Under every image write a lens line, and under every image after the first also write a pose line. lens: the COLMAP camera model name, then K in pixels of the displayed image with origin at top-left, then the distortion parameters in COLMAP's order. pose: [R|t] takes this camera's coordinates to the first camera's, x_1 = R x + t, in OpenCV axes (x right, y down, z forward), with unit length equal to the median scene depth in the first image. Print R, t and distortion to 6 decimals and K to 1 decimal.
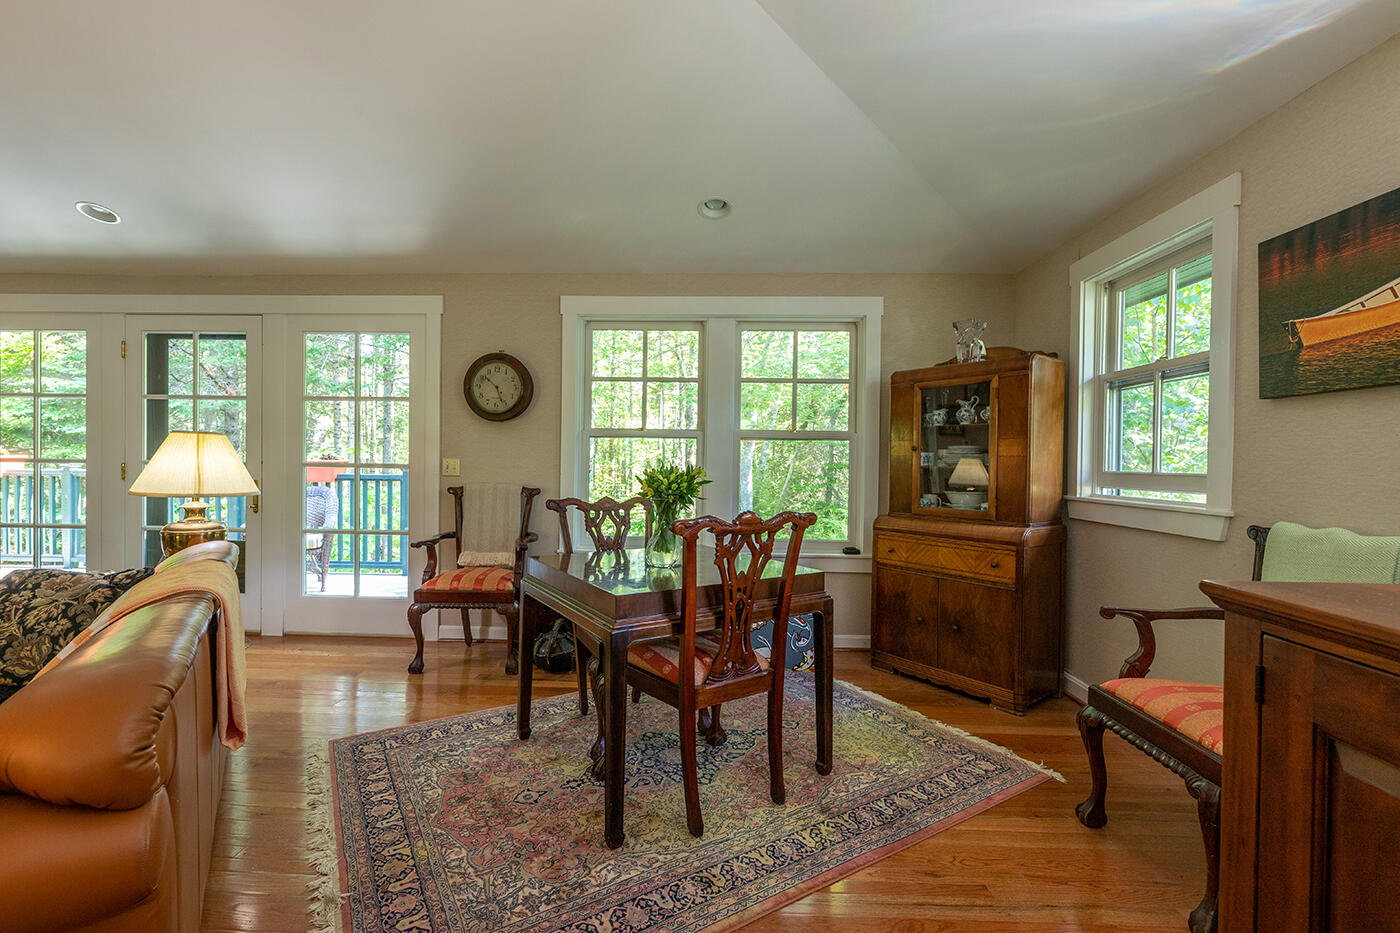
lens RADIAL K [[629.8, 0, 698.3], [0, 629.8, 473.0], [0, 0, 1]] dist [0.000442, 0.000400]
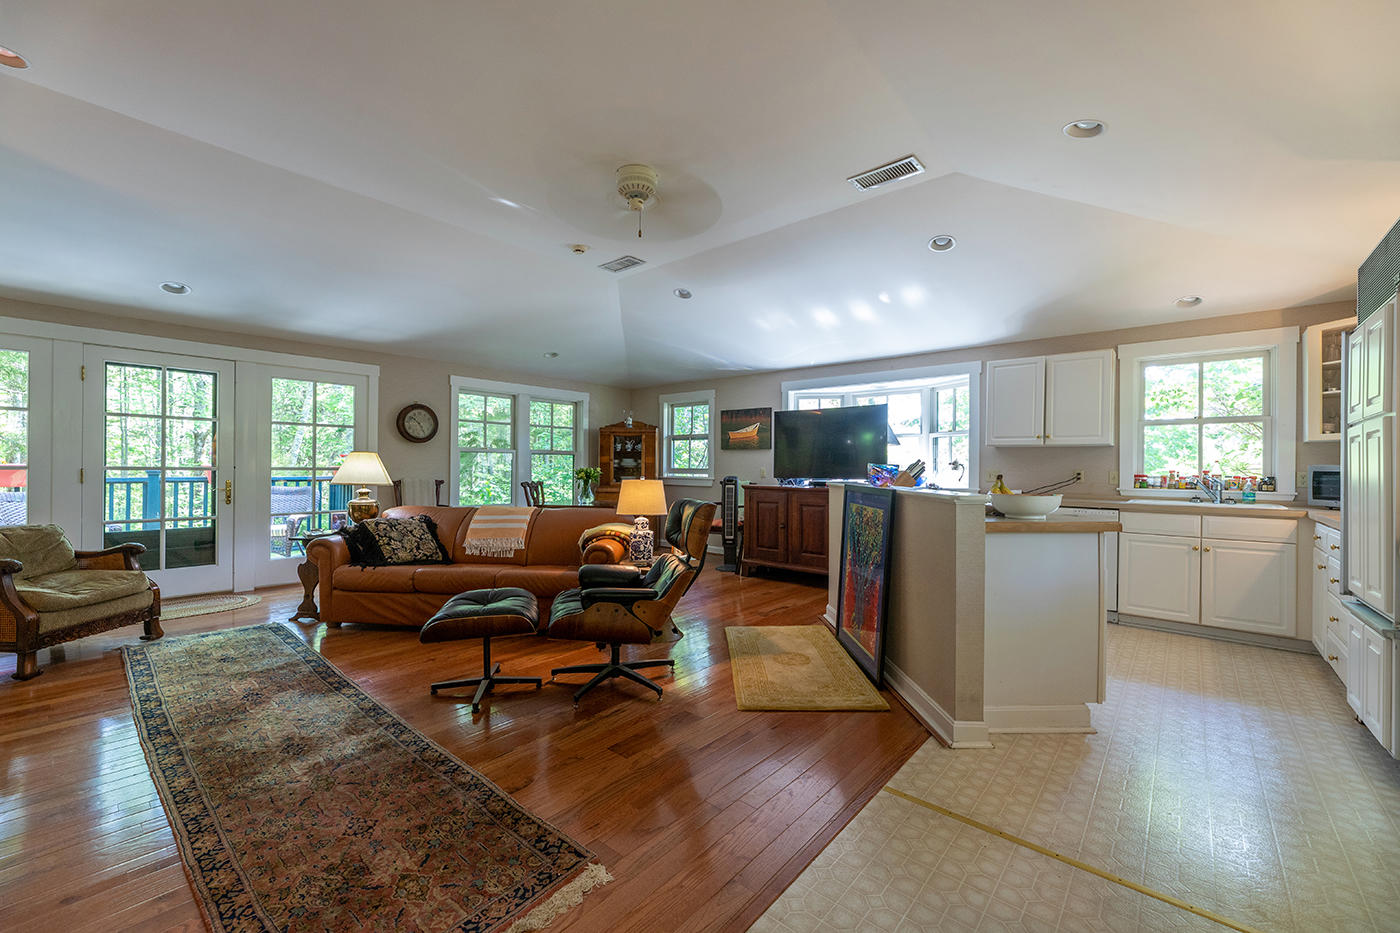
lens RADIAL K [[565.1, 0, 700.0], [0, 565.1, 464.7], [0, 0, 1]] dist [0.000246, 0.000007]
pose [[0.623649, -0.004609, 0.781691, -1.101054], [0.012267, 0.999917, -0.003892, -0.005127], [-0.781608, 0.012016, 0.623654, -0.621329]]
